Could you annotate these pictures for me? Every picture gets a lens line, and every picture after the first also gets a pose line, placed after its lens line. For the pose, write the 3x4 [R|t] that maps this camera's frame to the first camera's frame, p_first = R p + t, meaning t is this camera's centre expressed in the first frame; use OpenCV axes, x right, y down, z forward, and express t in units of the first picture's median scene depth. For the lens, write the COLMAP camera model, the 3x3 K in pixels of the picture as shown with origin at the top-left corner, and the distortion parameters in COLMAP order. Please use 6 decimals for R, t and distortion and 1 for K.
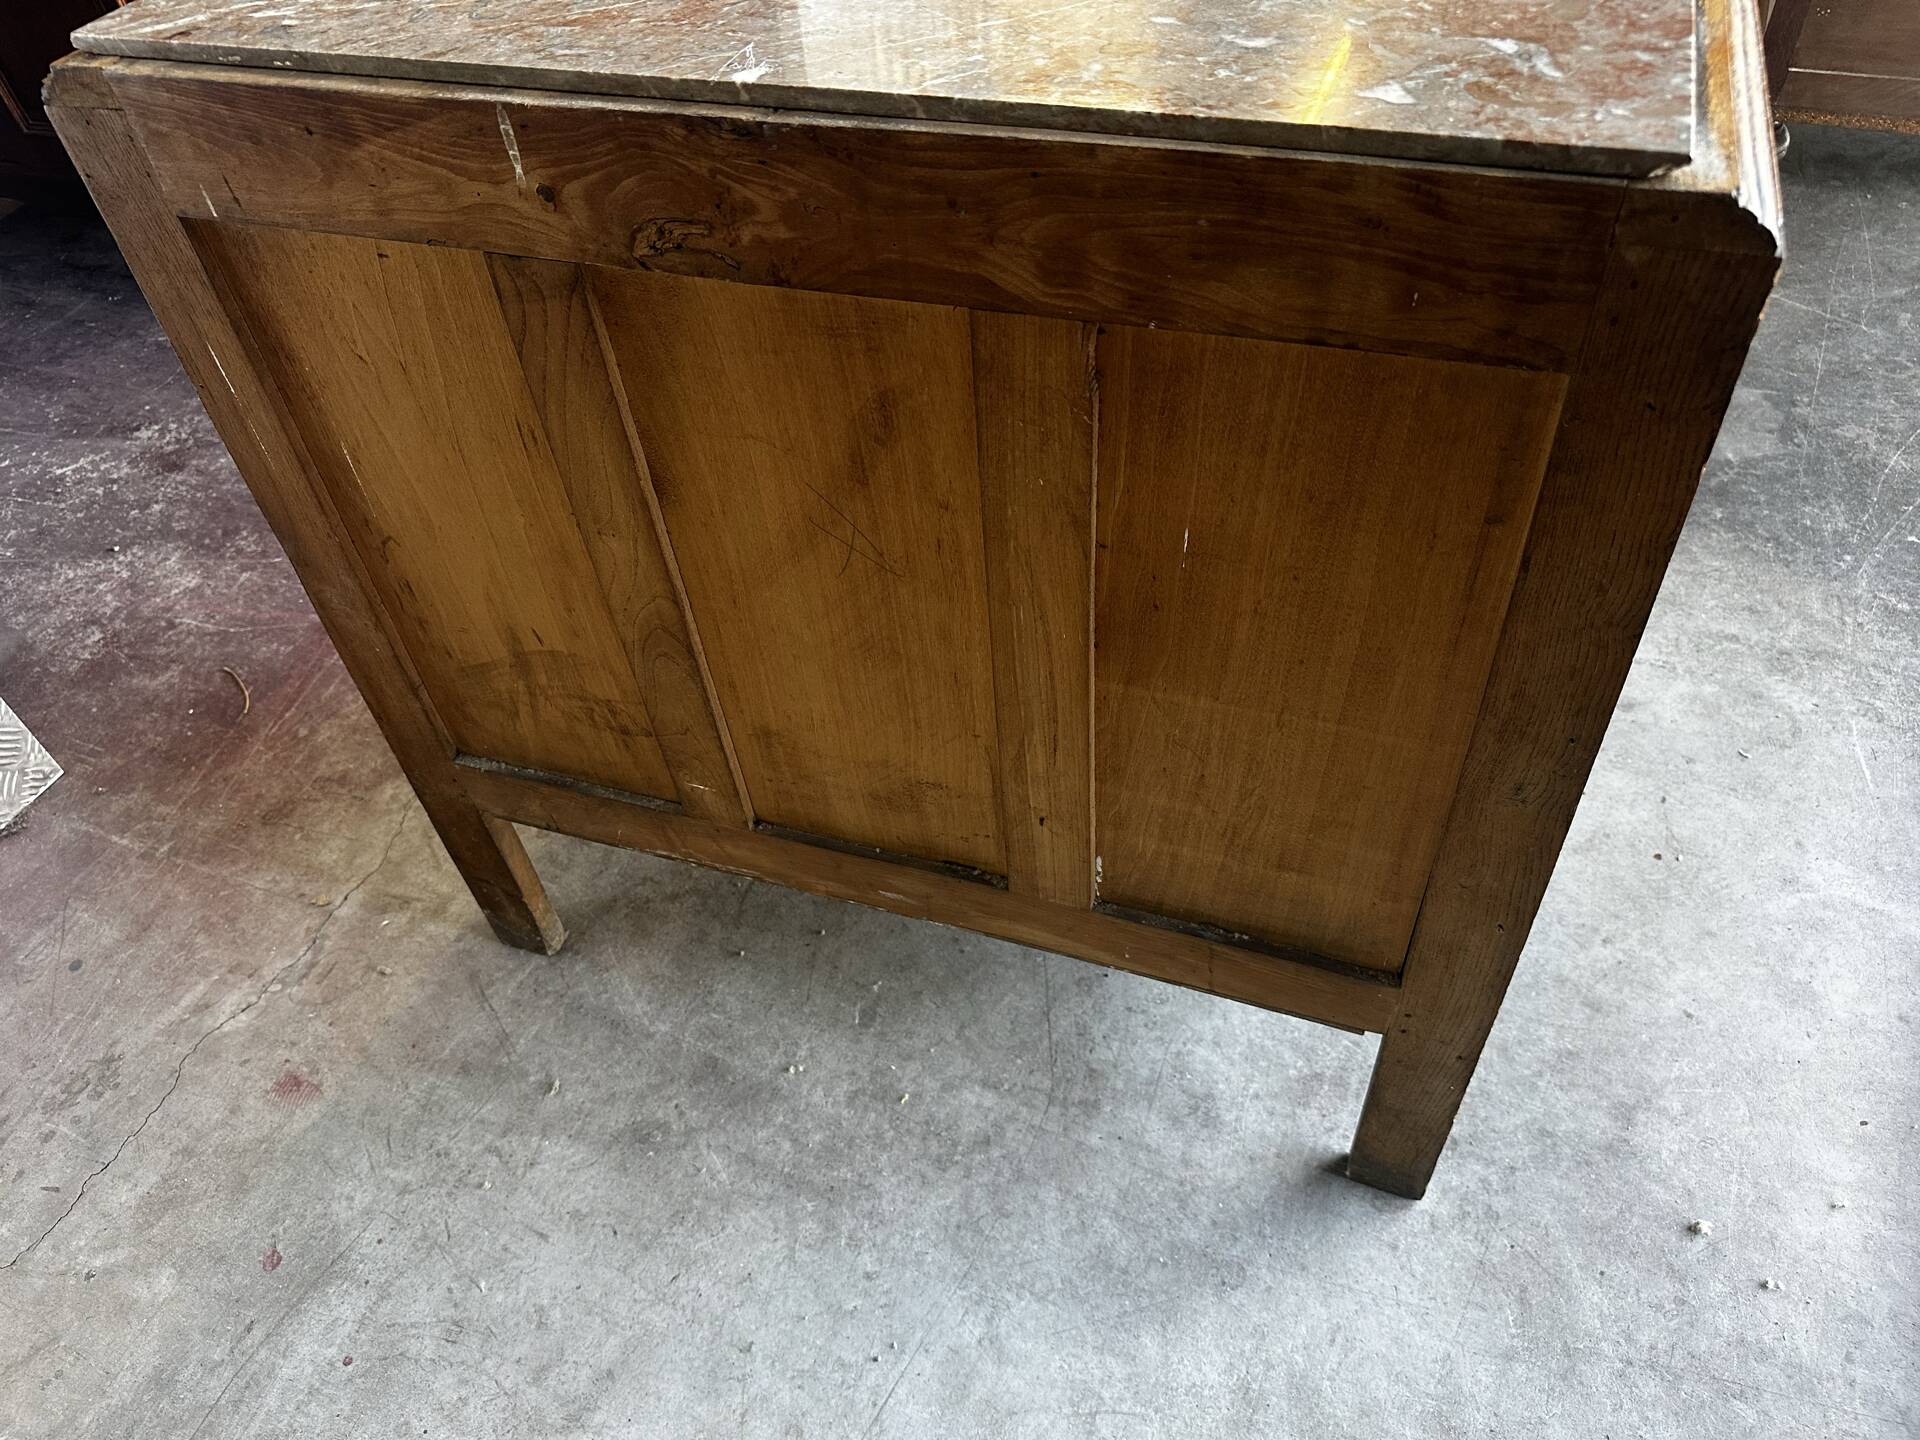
lens RADIAL K [[1382.9, 0, 944.7], [0, 1382.9, 725.2], [0, 0, 1]] dist [0.000797, -0.017723]
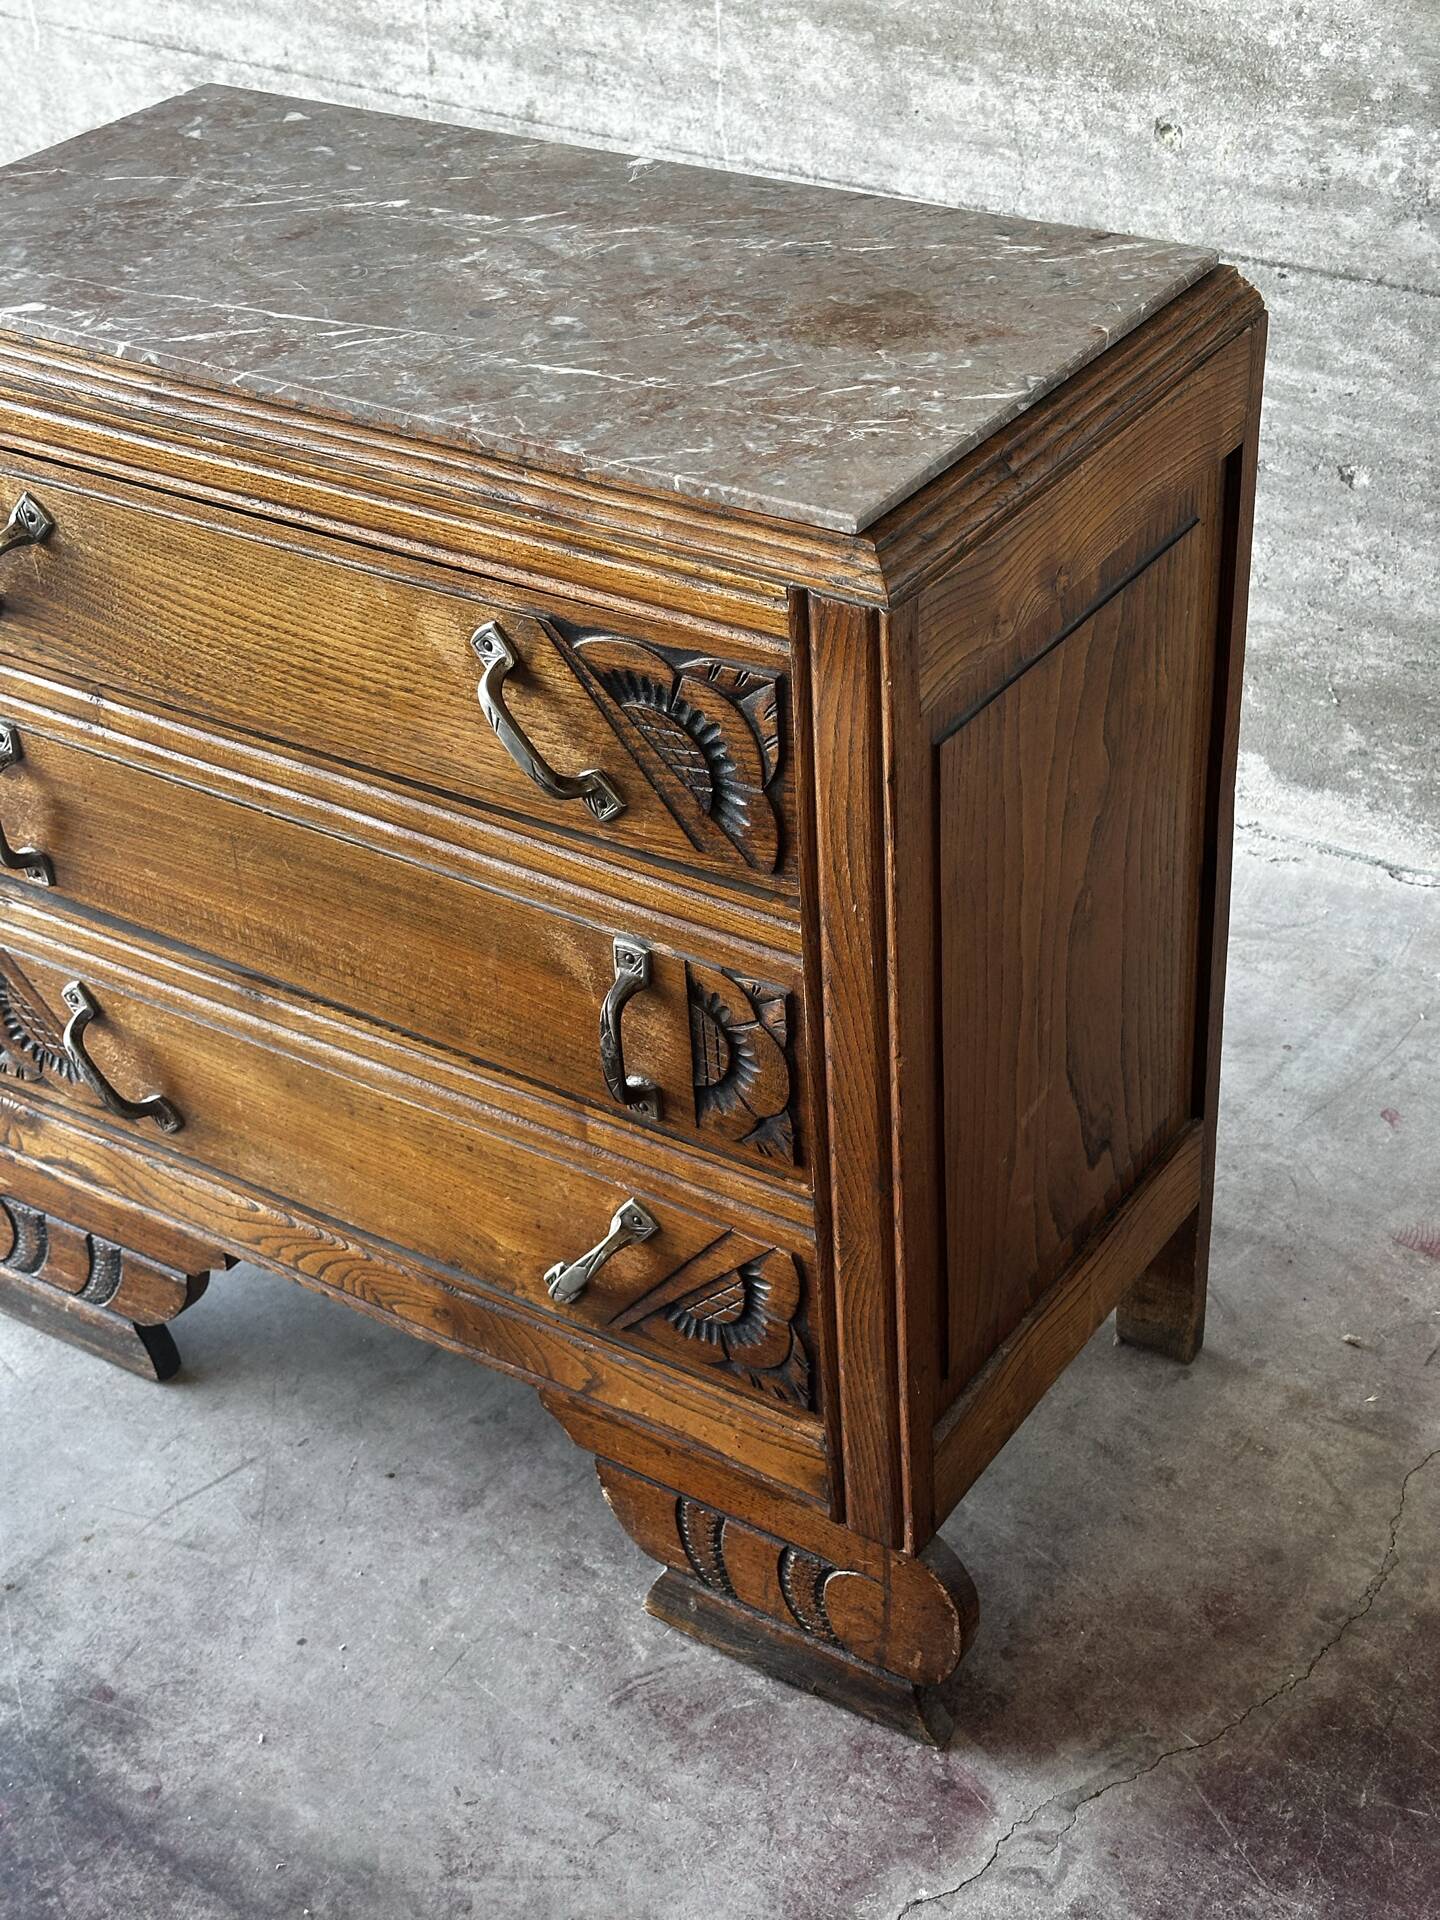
lens RADIAL K [[2690.0, 0, 723.4], [0, 2690.0, 946.0], [0, 0, 1]] dist [0.126601, 0.000000]
pose [[-0.961899, -0.025400, 0.272221, -0.594326], [0.263537, 0.178922, 0.947911, -1.750349], [-0.072783, 0.983535, -0.165411, 1.327137]]
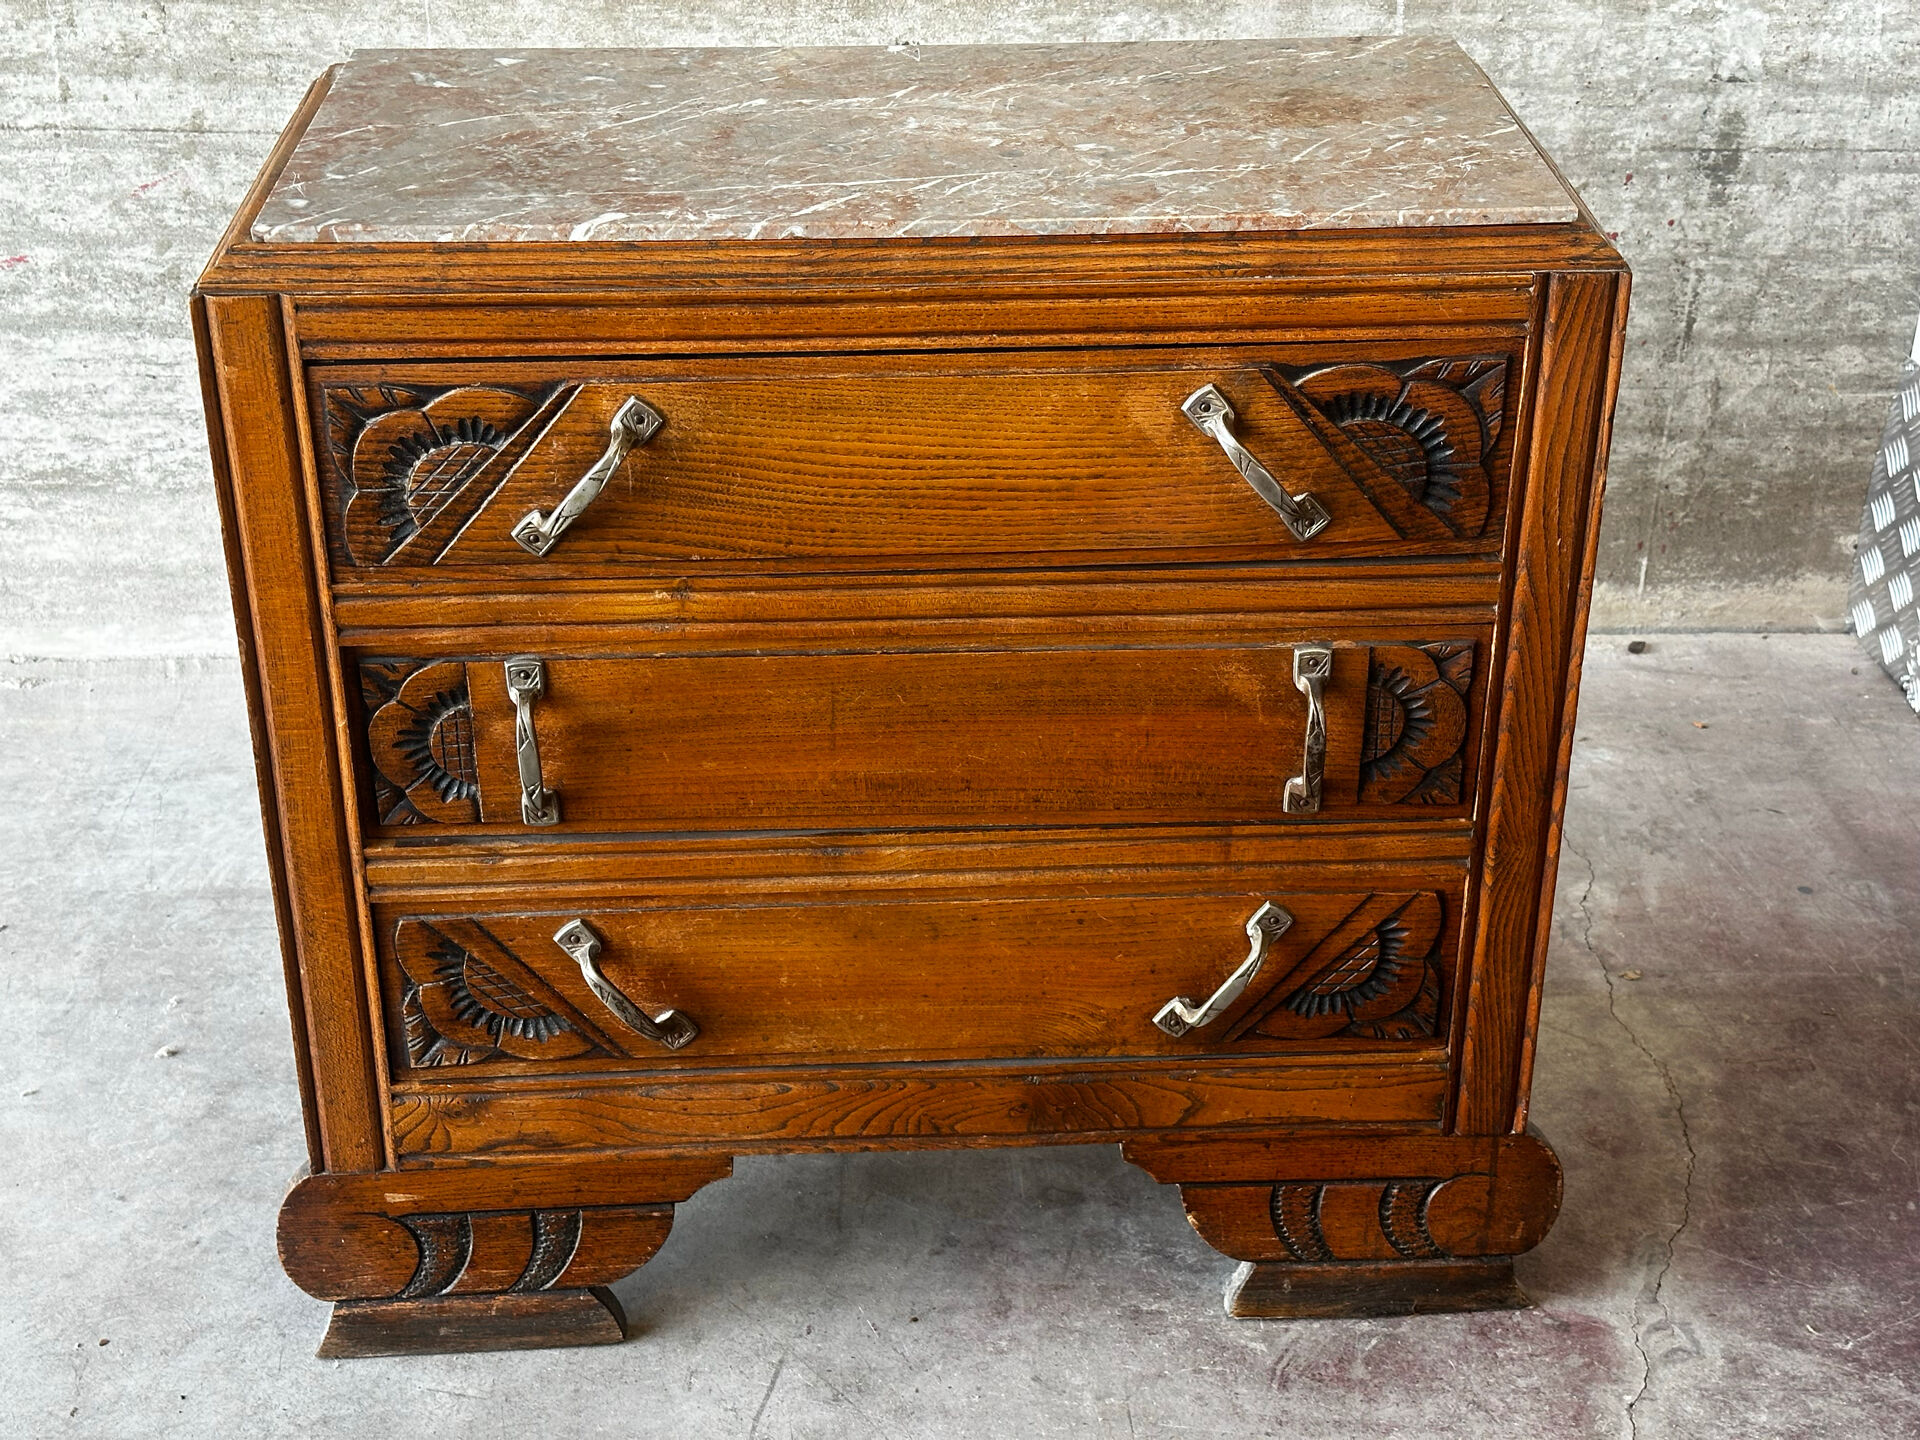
lens RADIAL K [[2690.0, 0, 961.8], [0, 2690.0, 722.2], [0, 0, 1]] dist [0.126601, 0.000000]
pose [[-0.920473, 0.253959, -0.297041, 0.542291], [-0.224590, 0.278275, 0.933875, -1.884547], [0.319825, 0.926319, -0.199108, 1.393501]]
